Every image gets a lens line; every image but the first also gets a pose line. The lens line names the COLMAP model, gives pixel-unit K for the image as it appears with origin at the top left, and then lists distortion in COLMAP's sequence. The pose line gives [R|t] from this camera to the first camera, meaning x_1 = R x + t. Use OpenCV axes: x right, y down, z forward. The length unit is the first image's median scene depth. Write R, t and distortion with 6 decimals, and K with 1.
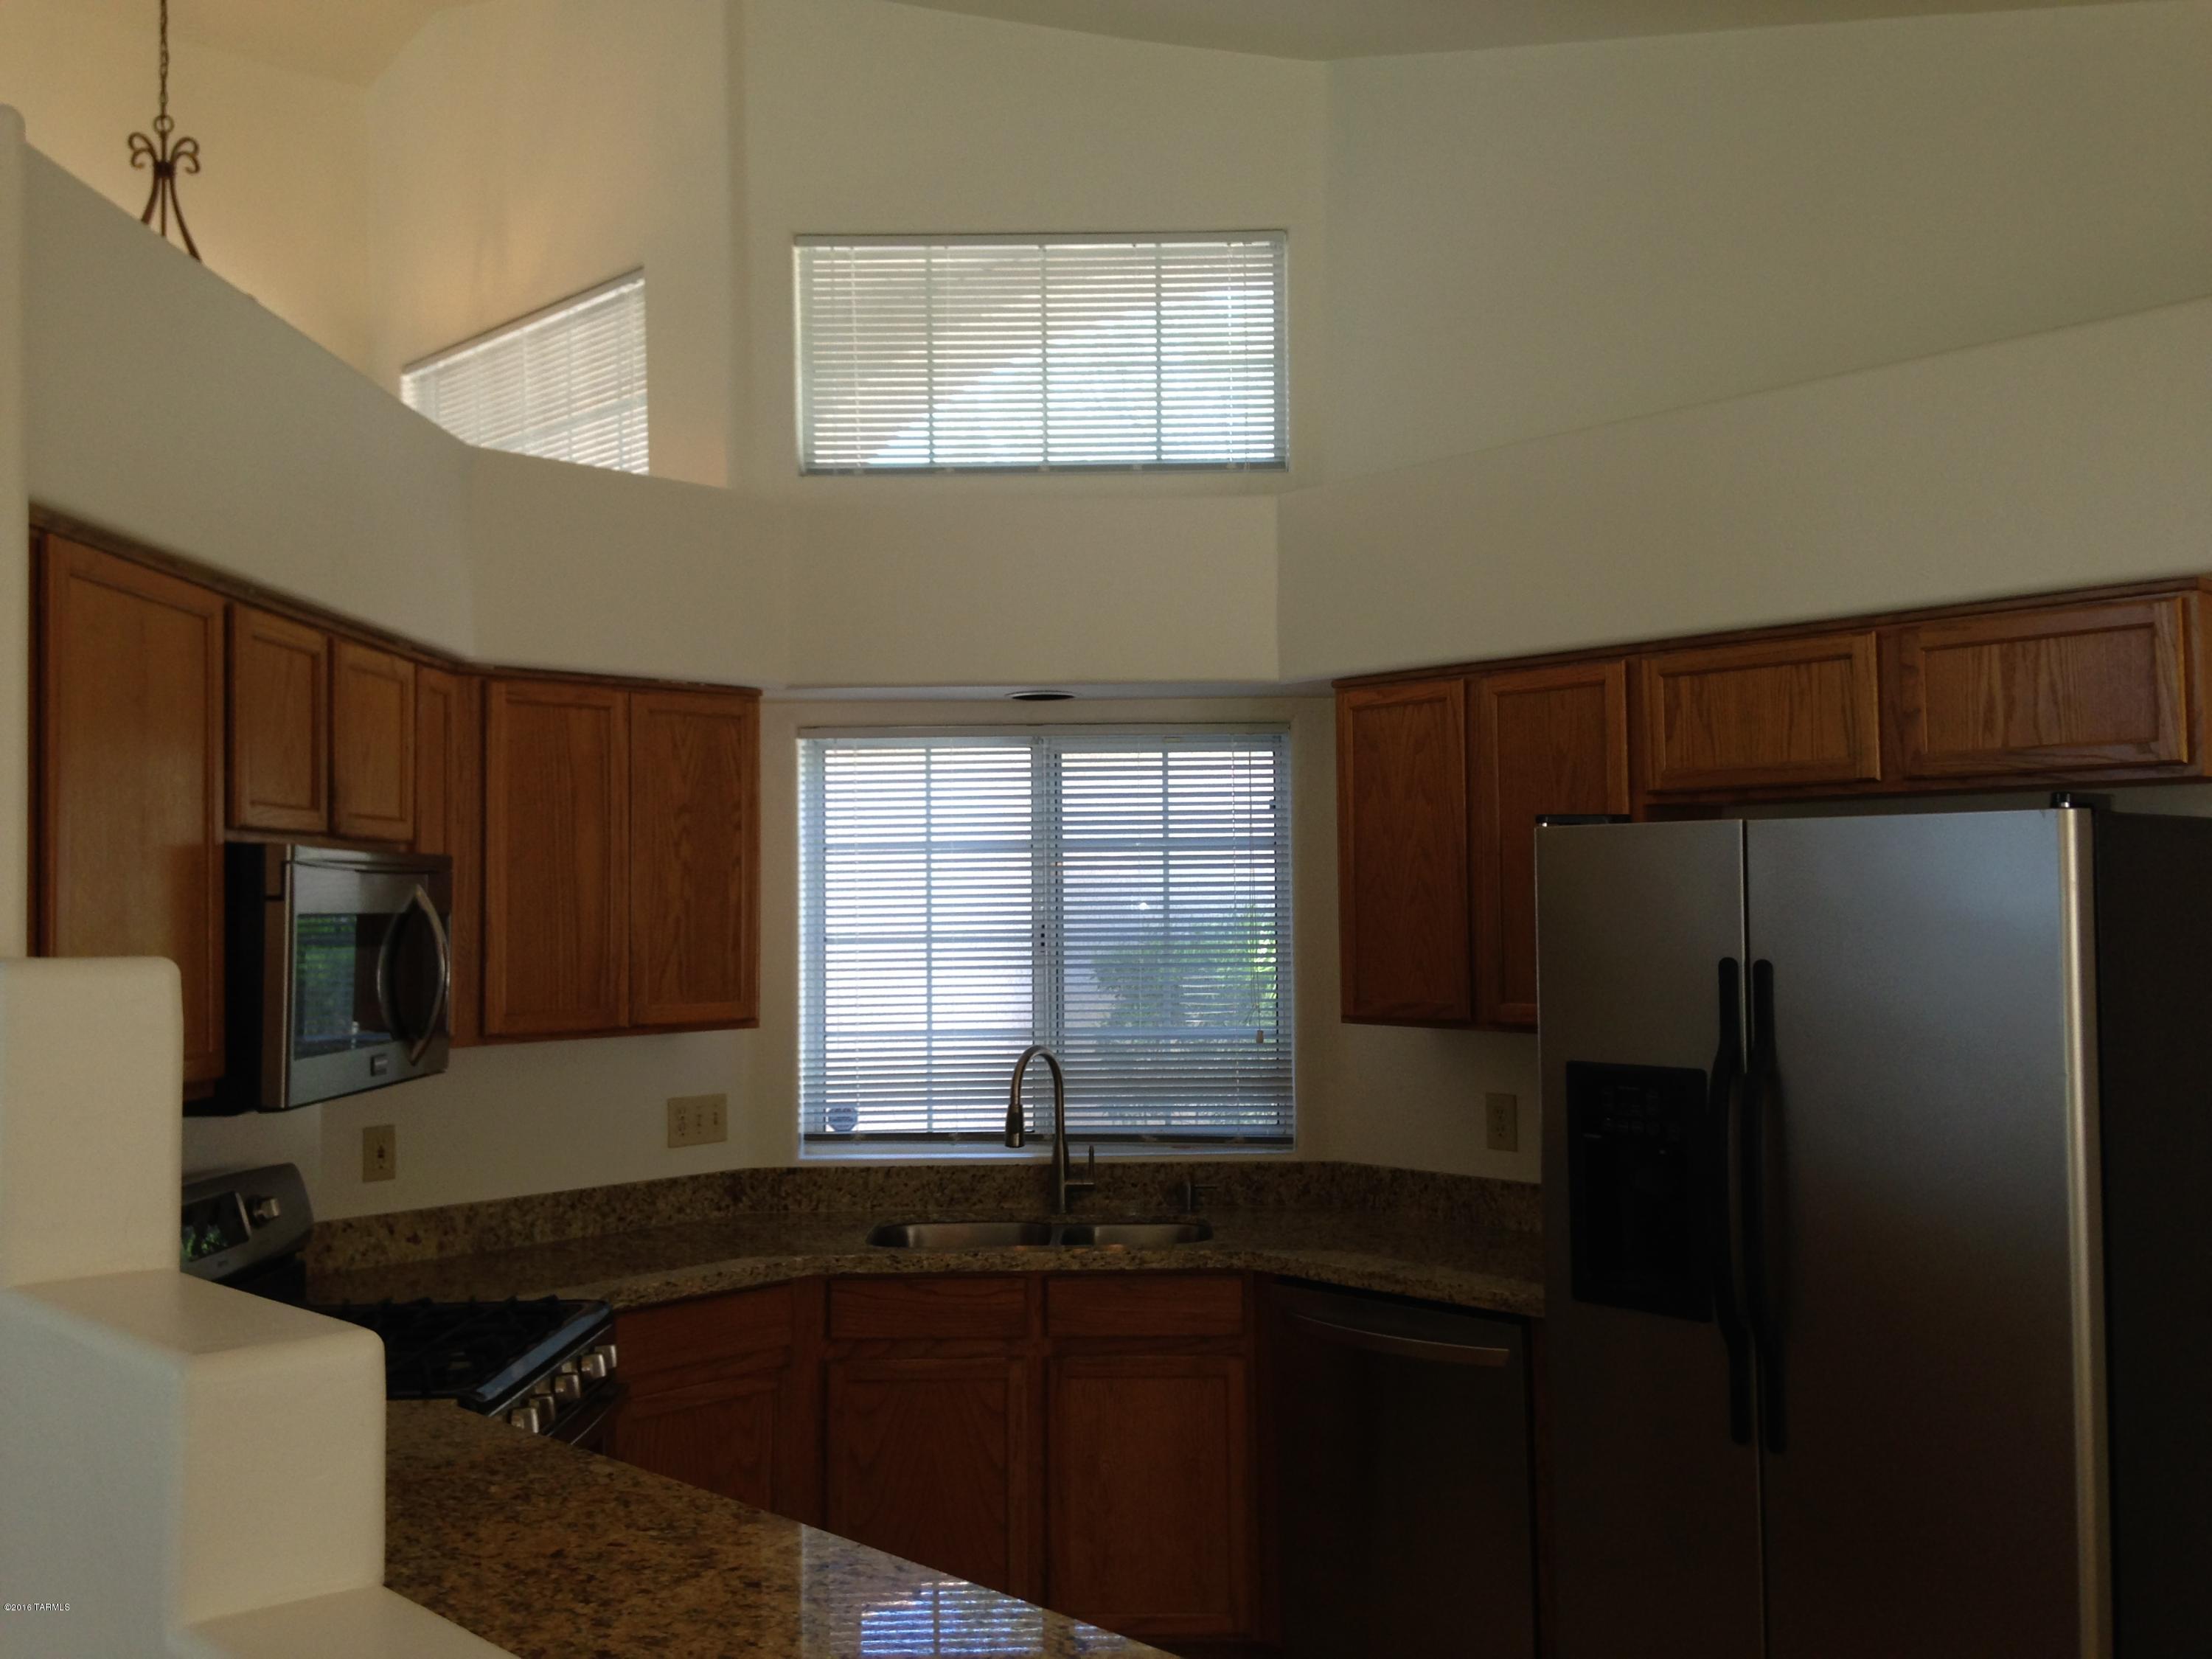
lens RADIAL K [[2057.5, 0, 1109.0], [0, 2057.5, 820.2], [0, 0, 1]] dist [0.194883, -0.256410]
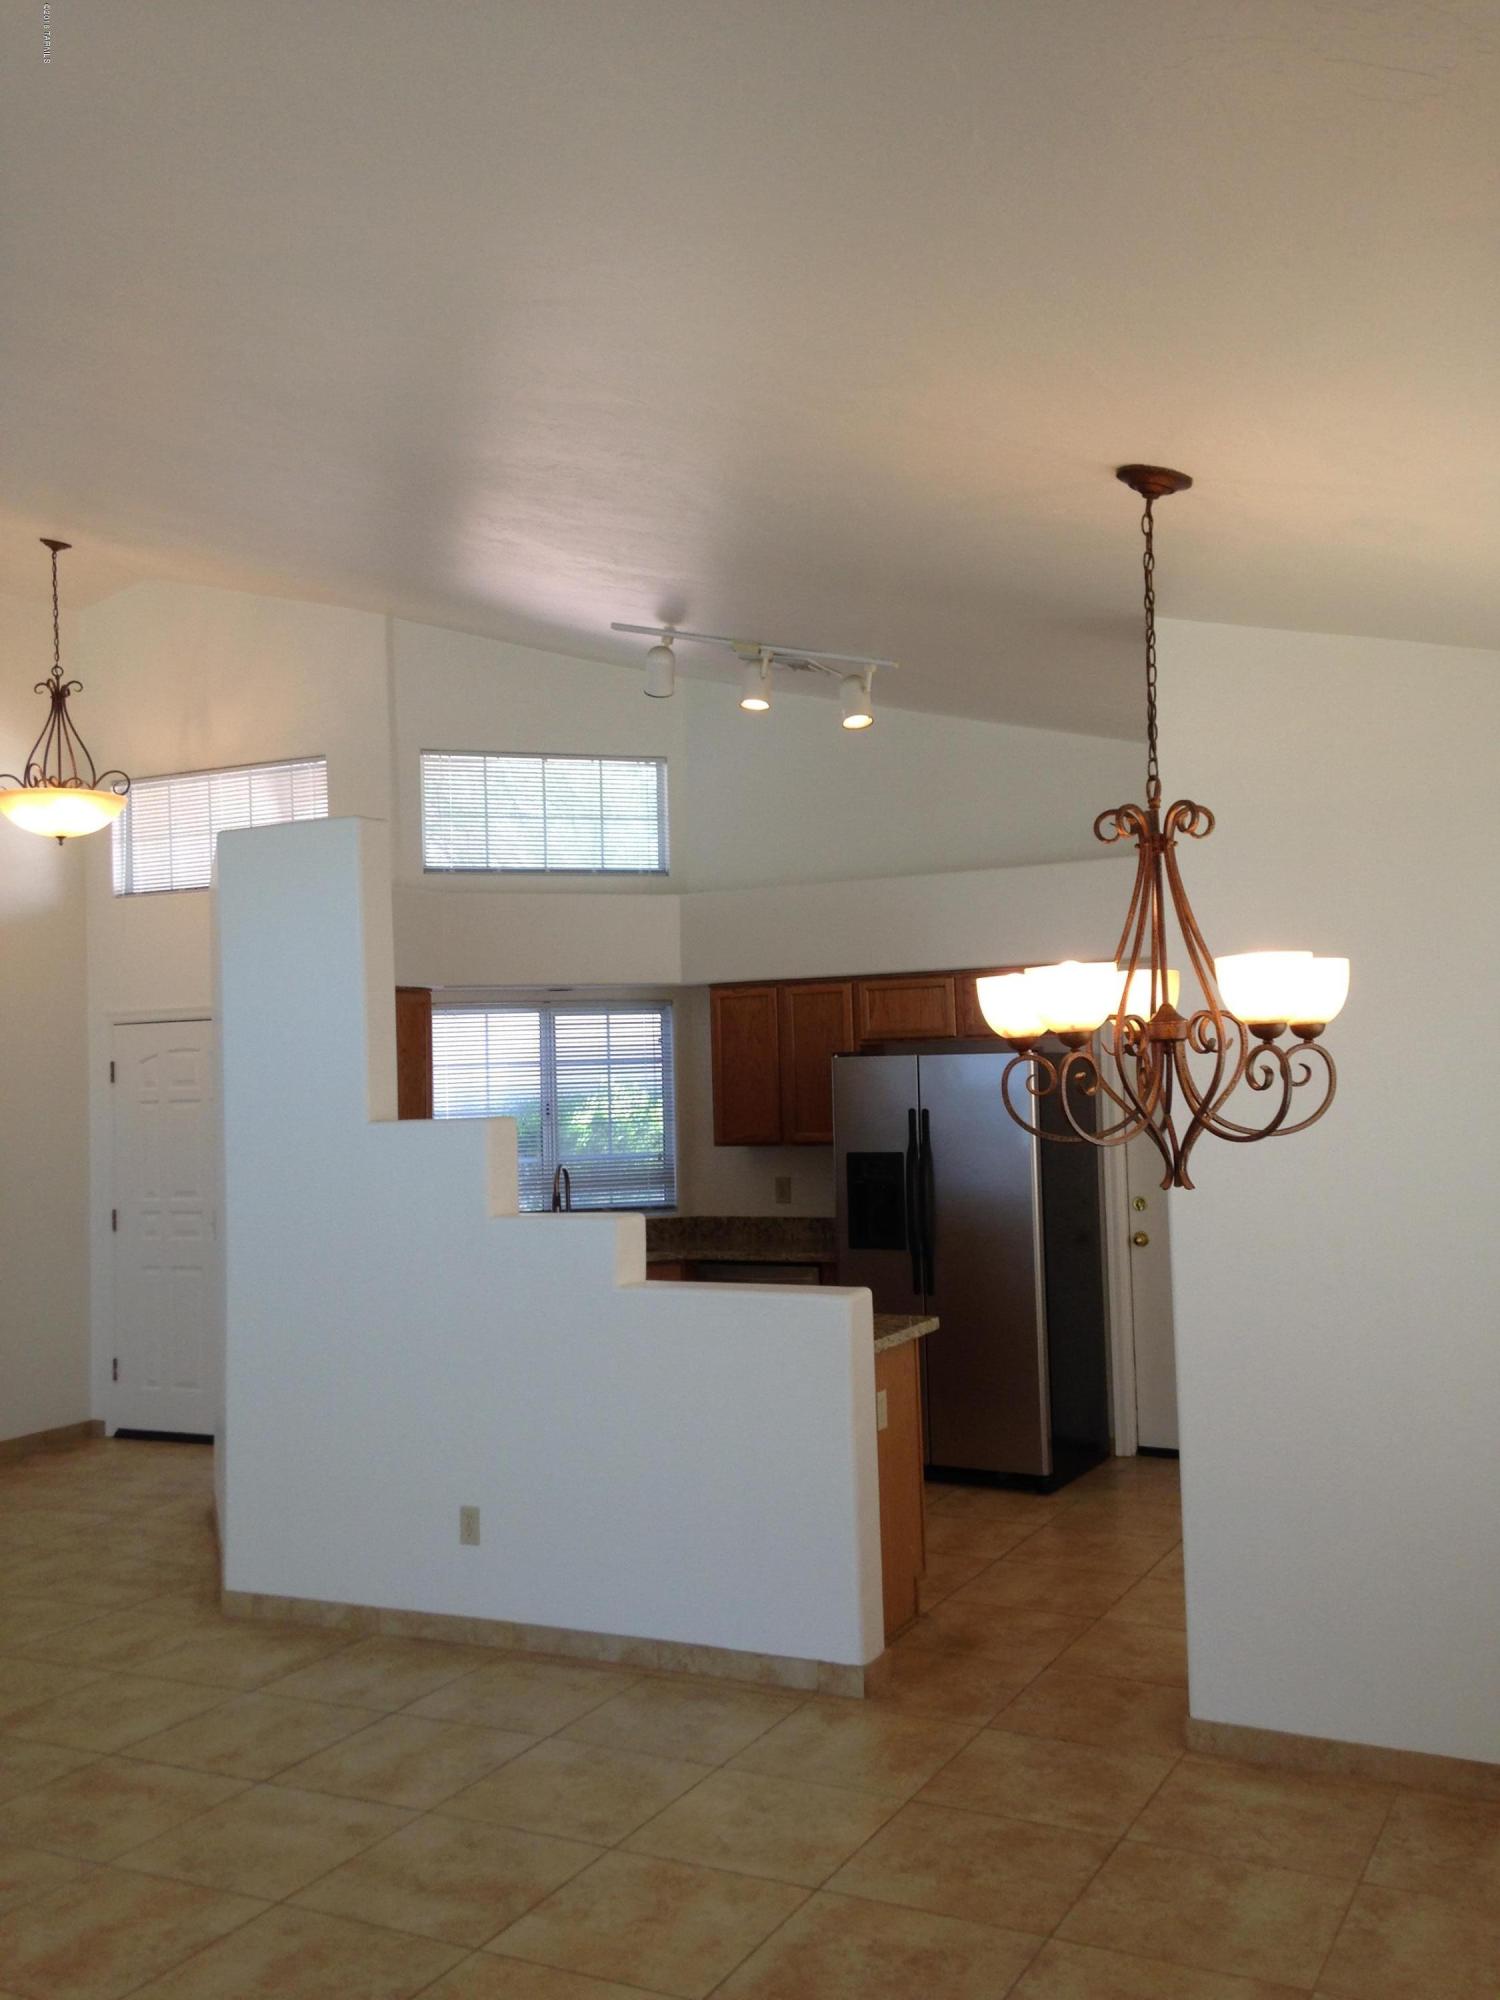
lens RADIAL K [[1859.5, 0, 768.6], [0, 1859.5, 992.8], [0, 0, 1]] dist [0.217425, -0.354653]
pose [[0.944911, -0.004851, 0.327292, -0.424822], [0.007270, 0.999955, -0.006169, -0.043705], [-0.327247, 0.008208, 0.944903, -0.762513]]
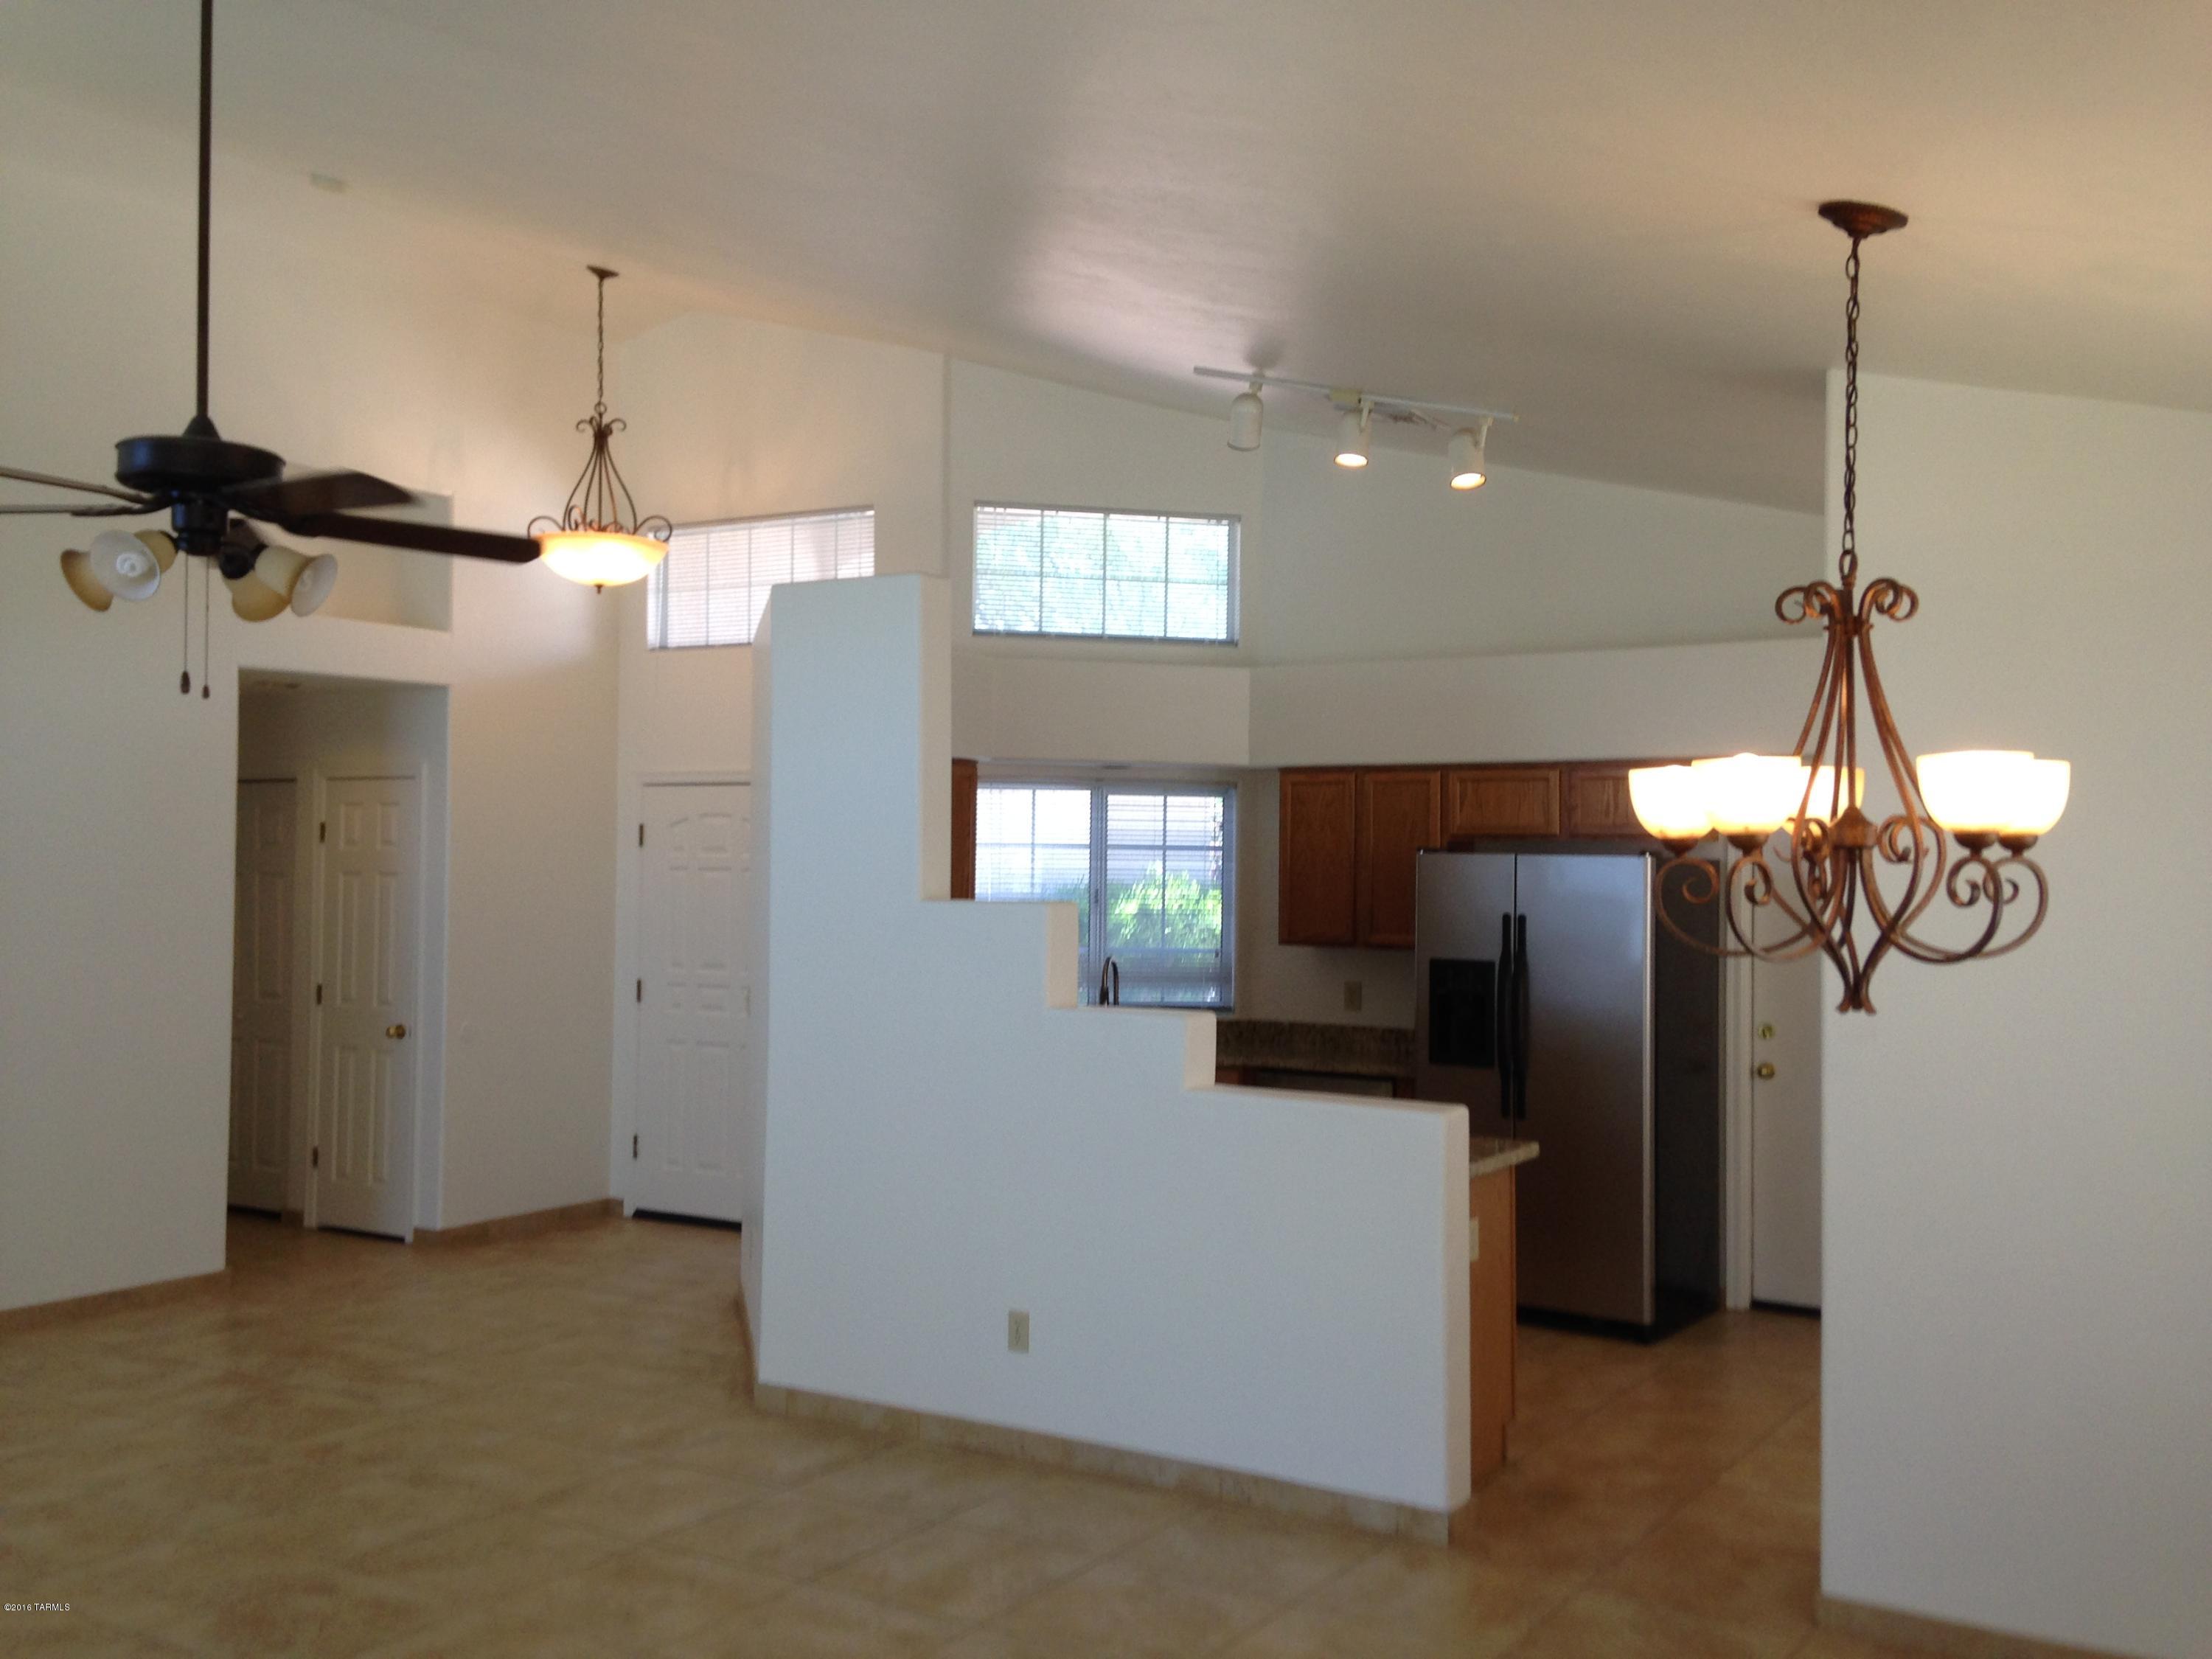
lens RADIAL K [[2056.6, 0, 1106.0], [0, 2056.6, 829.5], [0, 0, 1]] dist [0.217425, -0.354653]
pose [[0.970902, 0.027209, 0.237928, -0.469069], [-0.033019, 0.999245, 0.020467, -0.040949], [-0.237192, -0.027728, 0.971067, -0.773218]]
